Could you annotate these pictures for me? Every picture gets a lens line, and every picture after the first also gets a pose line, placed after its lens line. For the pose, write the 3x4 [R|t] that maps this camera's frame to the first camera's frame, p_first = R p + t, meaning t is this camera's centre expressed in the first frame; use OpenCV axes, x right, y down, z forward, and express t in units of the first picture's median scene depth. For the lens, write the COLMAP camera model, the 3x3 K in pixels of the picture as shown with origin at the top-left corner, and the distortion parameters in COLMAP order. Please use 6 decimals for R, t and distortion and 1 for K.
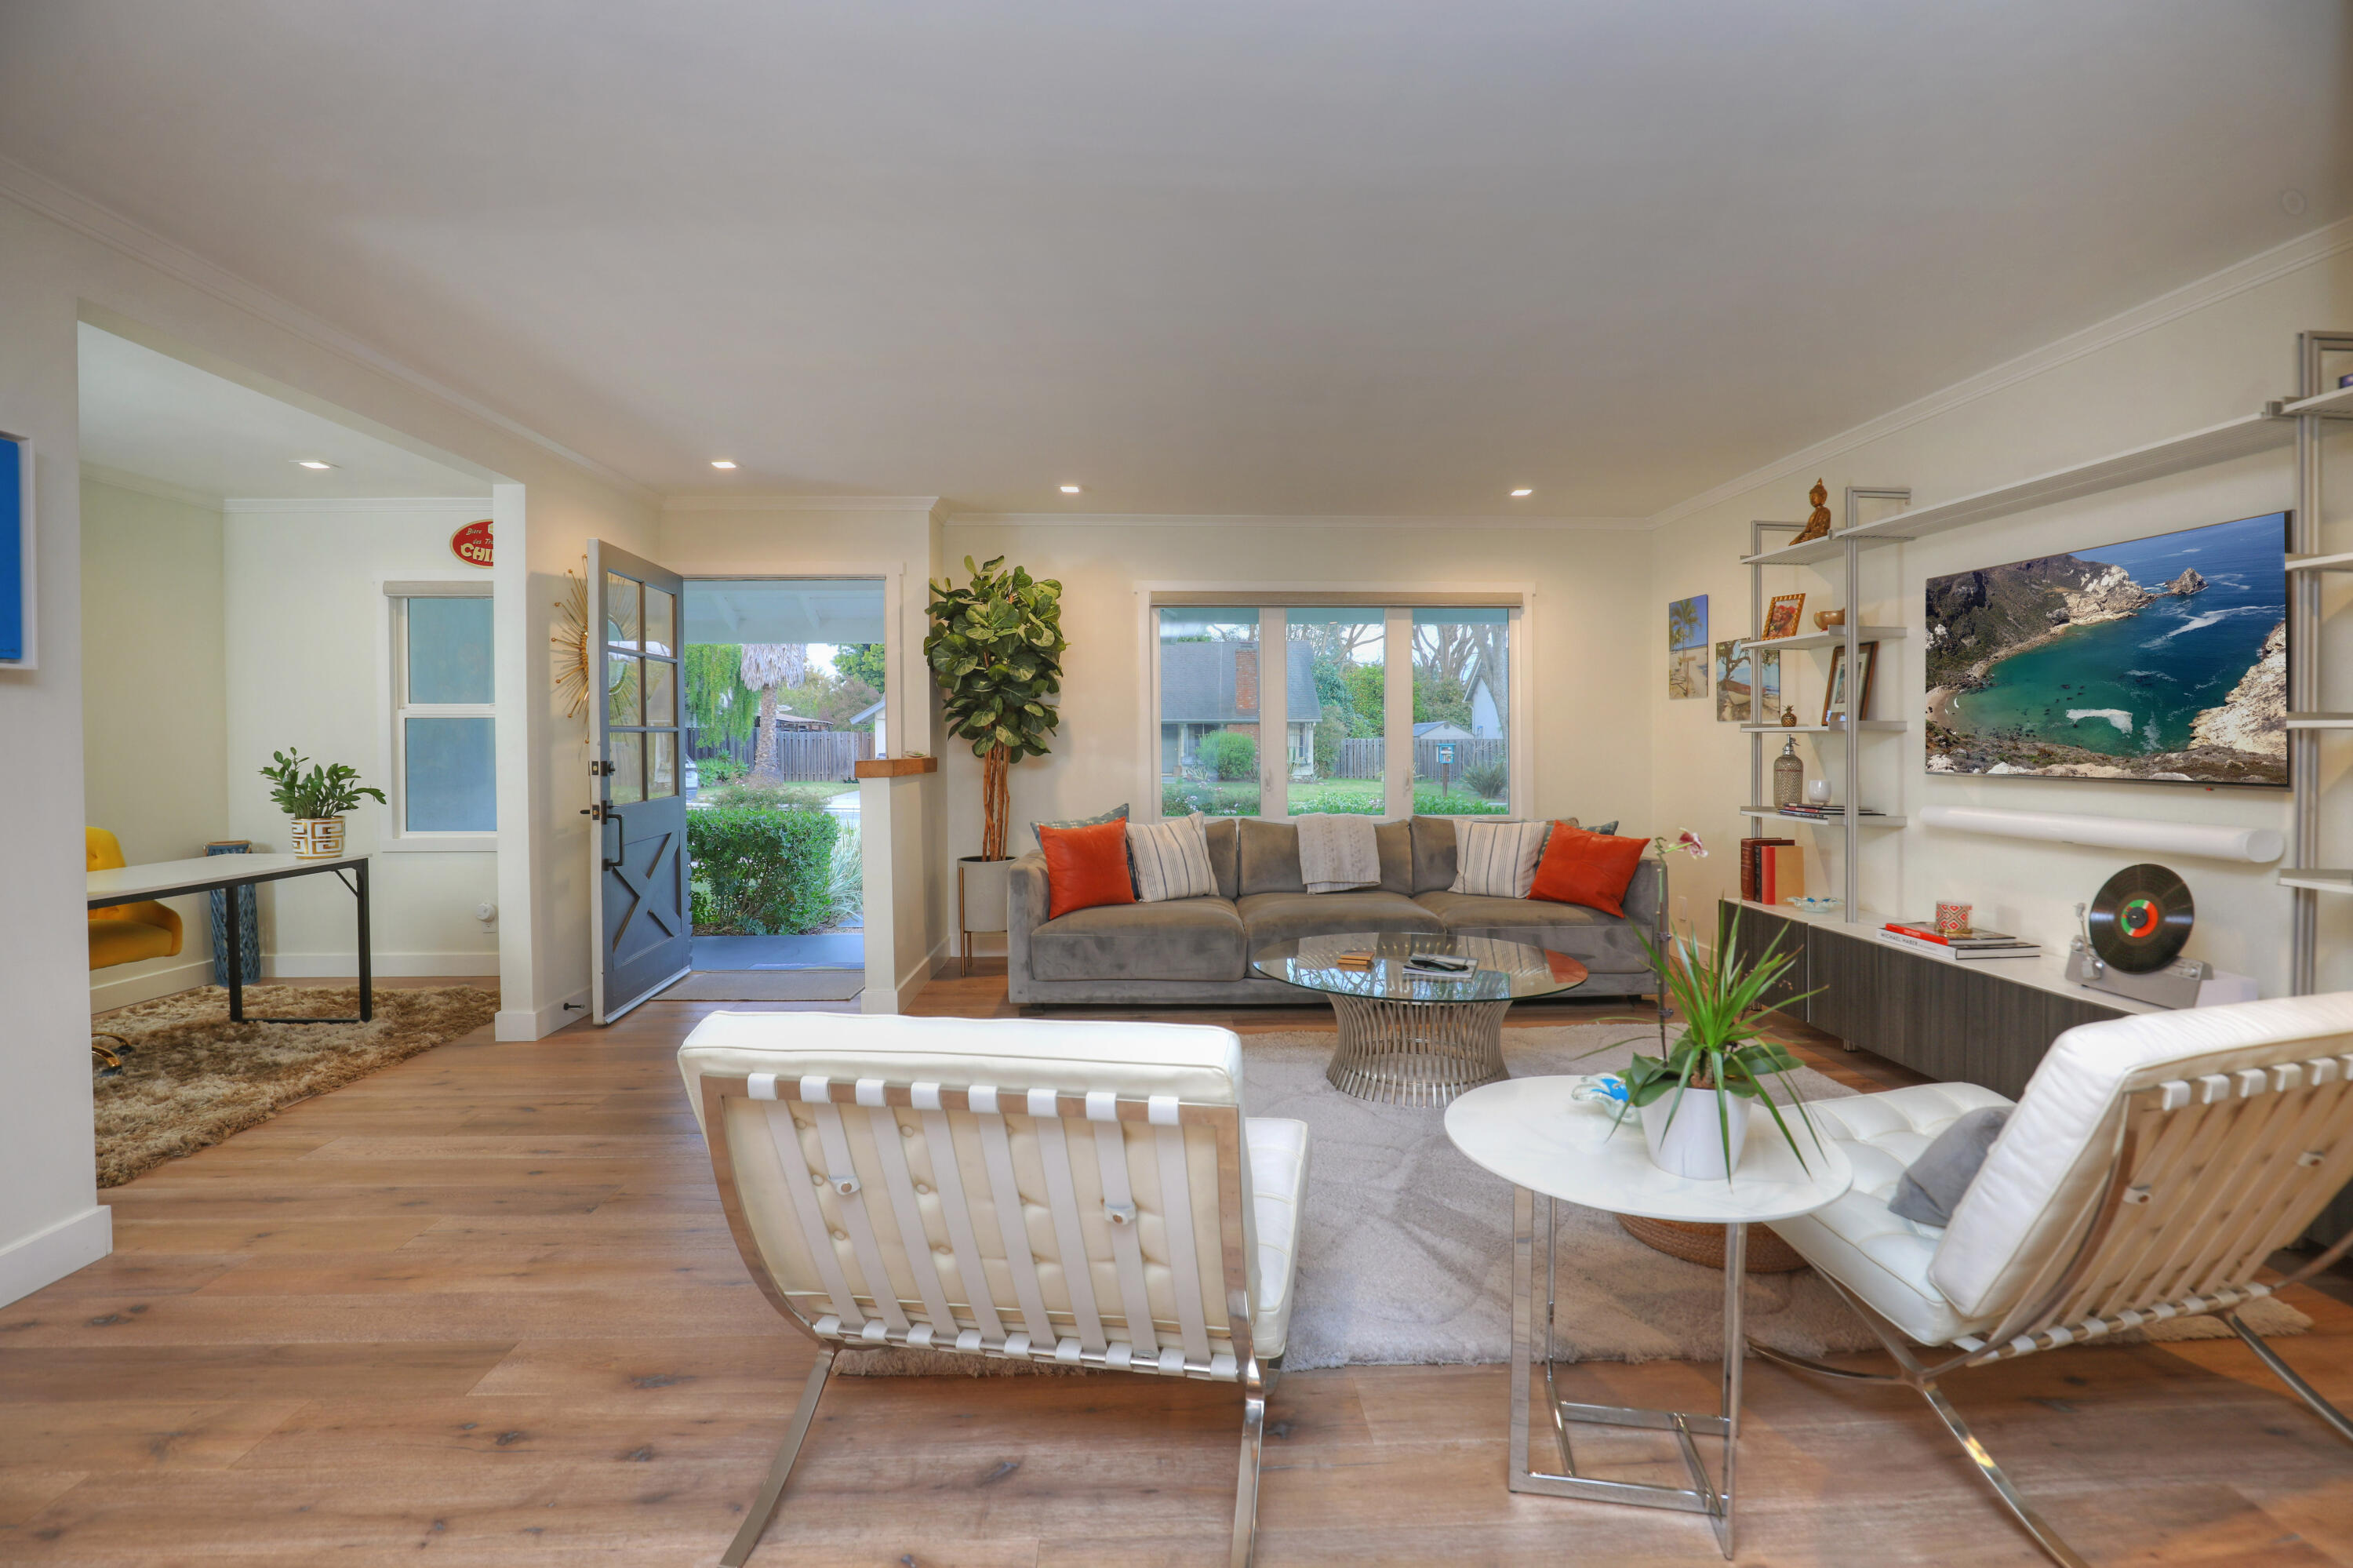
lens RADIAL K [[1087.9, 0, 1162.8], [0, 1087.9, 696.0], [0, 0, 1]] dist [-0.031351, 0.003397]
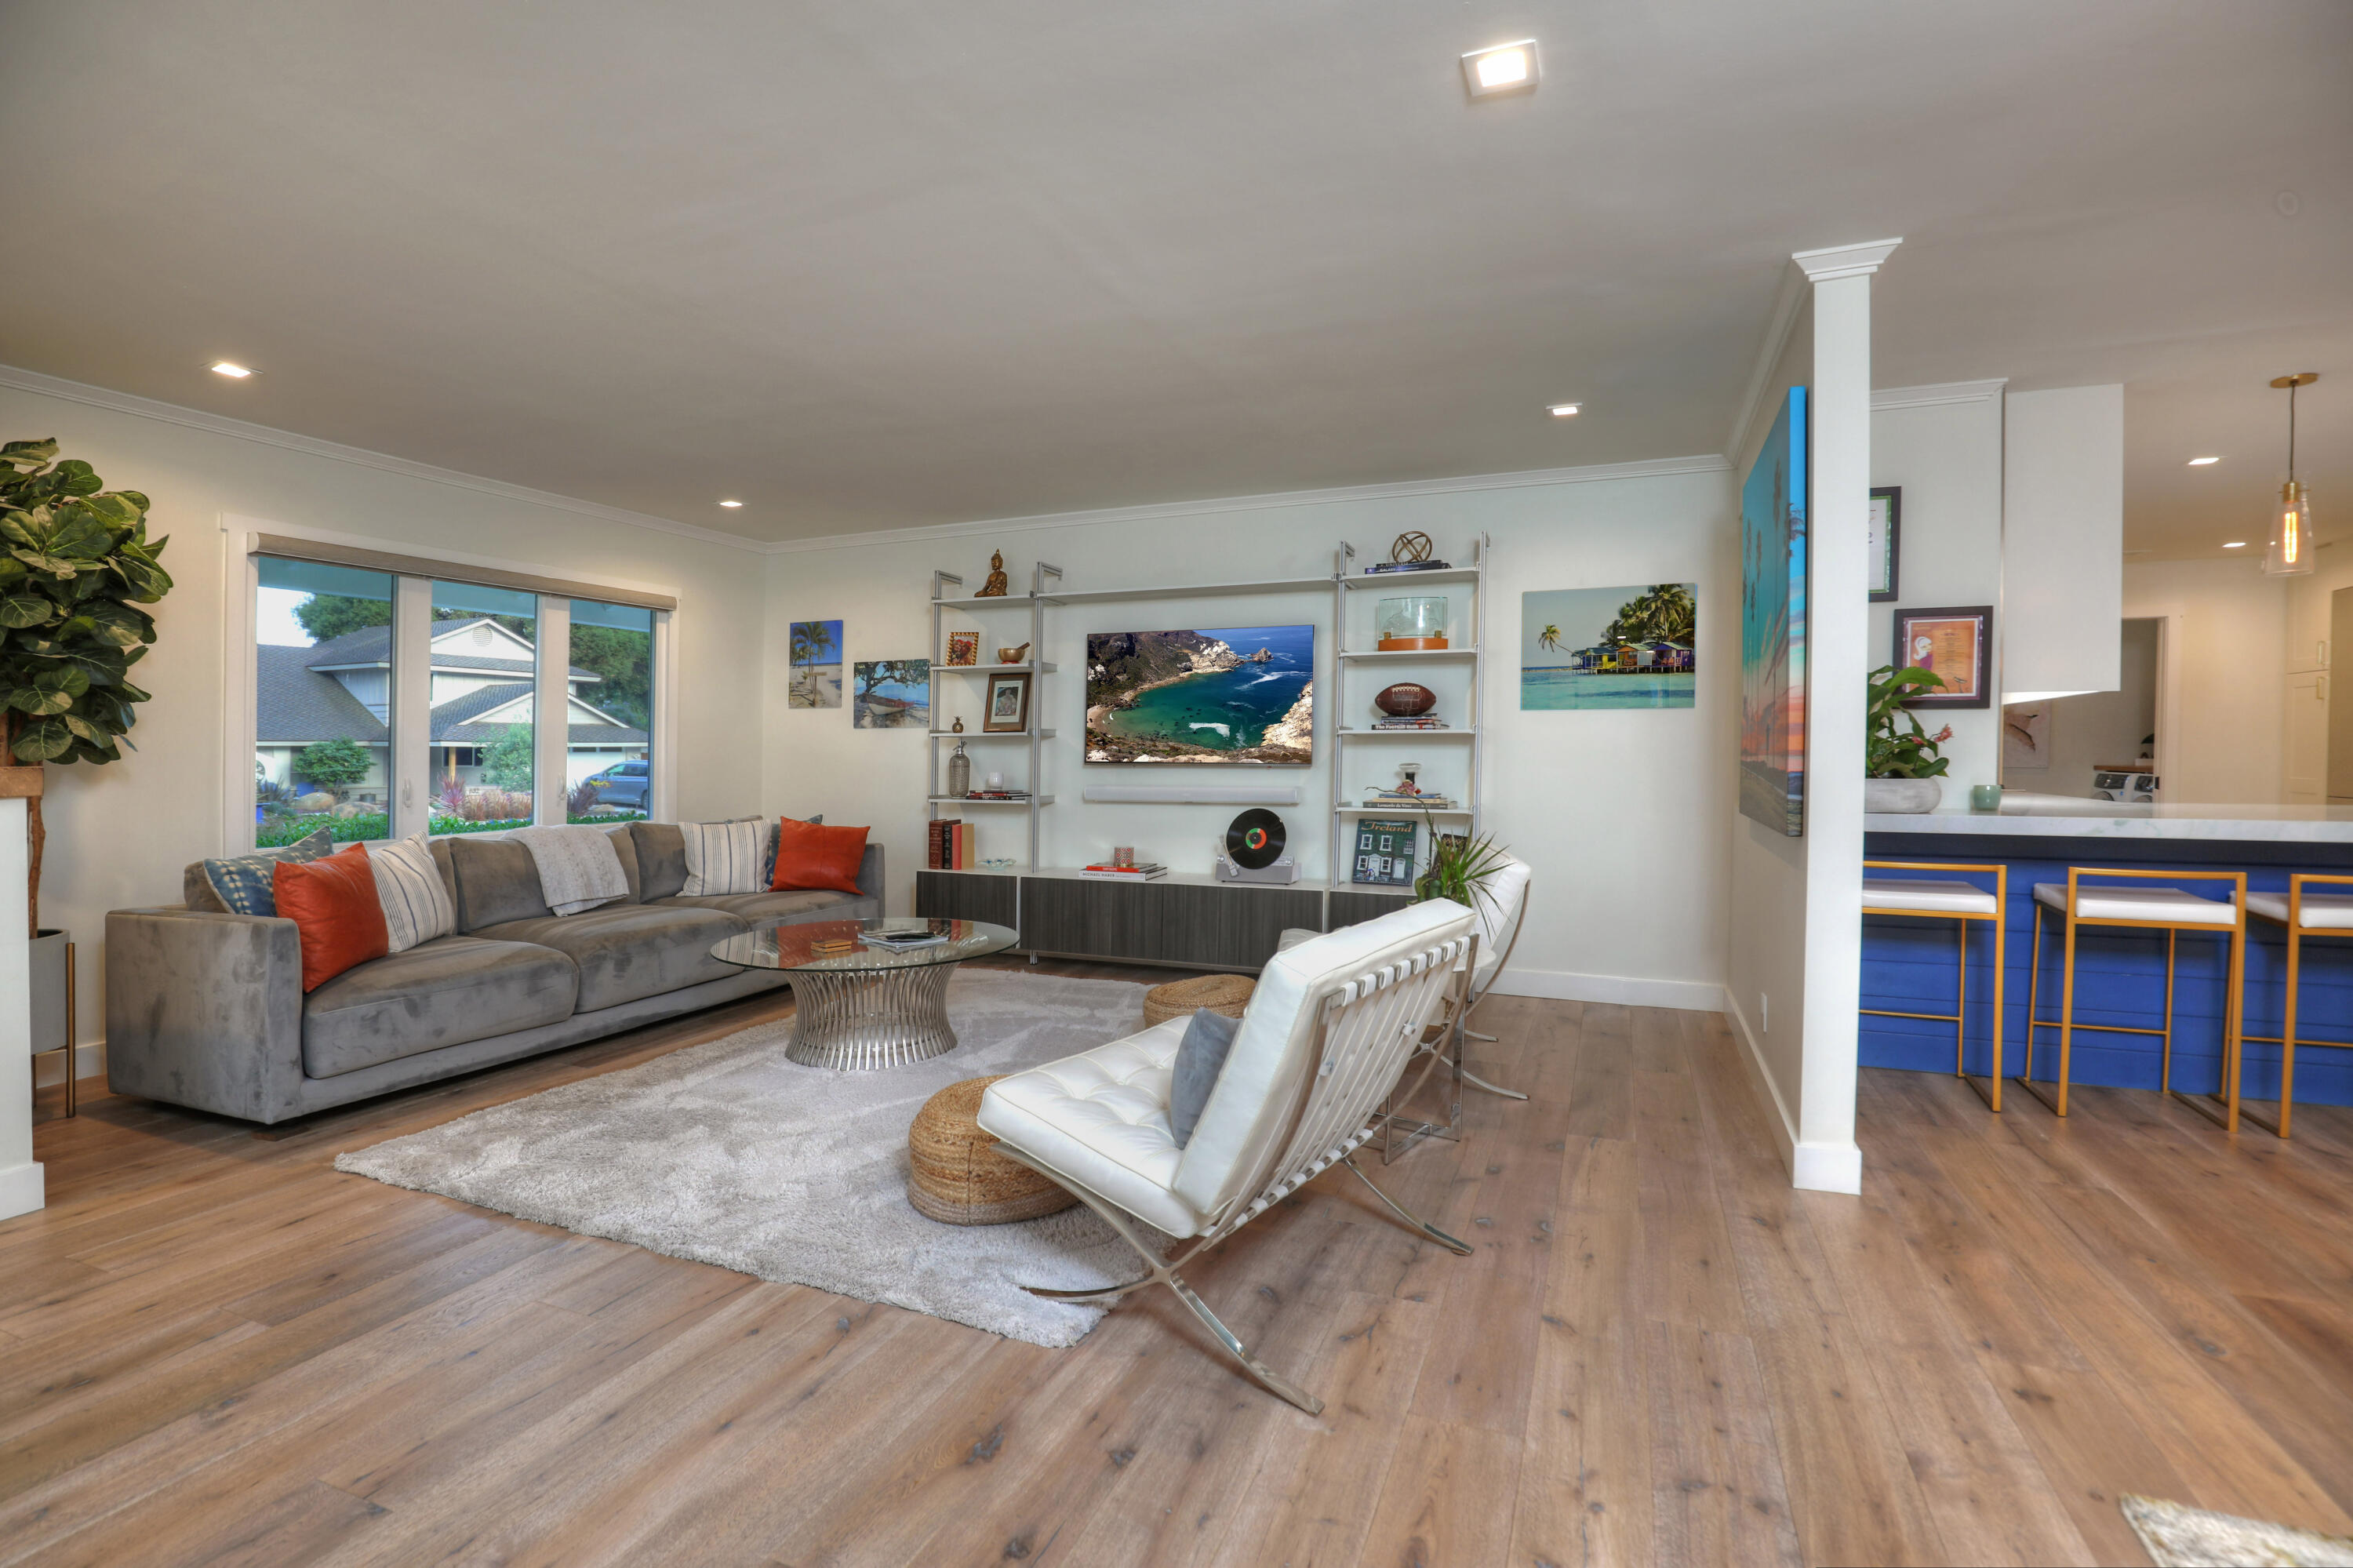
lens RADIAL K [[1087.9, 0, 1165.5], [0, 1087.9, 771.0], [0, 0, 1]] dist [-0.031351, 0.003397]
pose [[0.424804, -0.018188, 0.905103, -0.646564], [-0.032850, 0.998830, 0.035490, 0.025424], [-0.904689, -0.044809, 0.423710, 0.277318]]
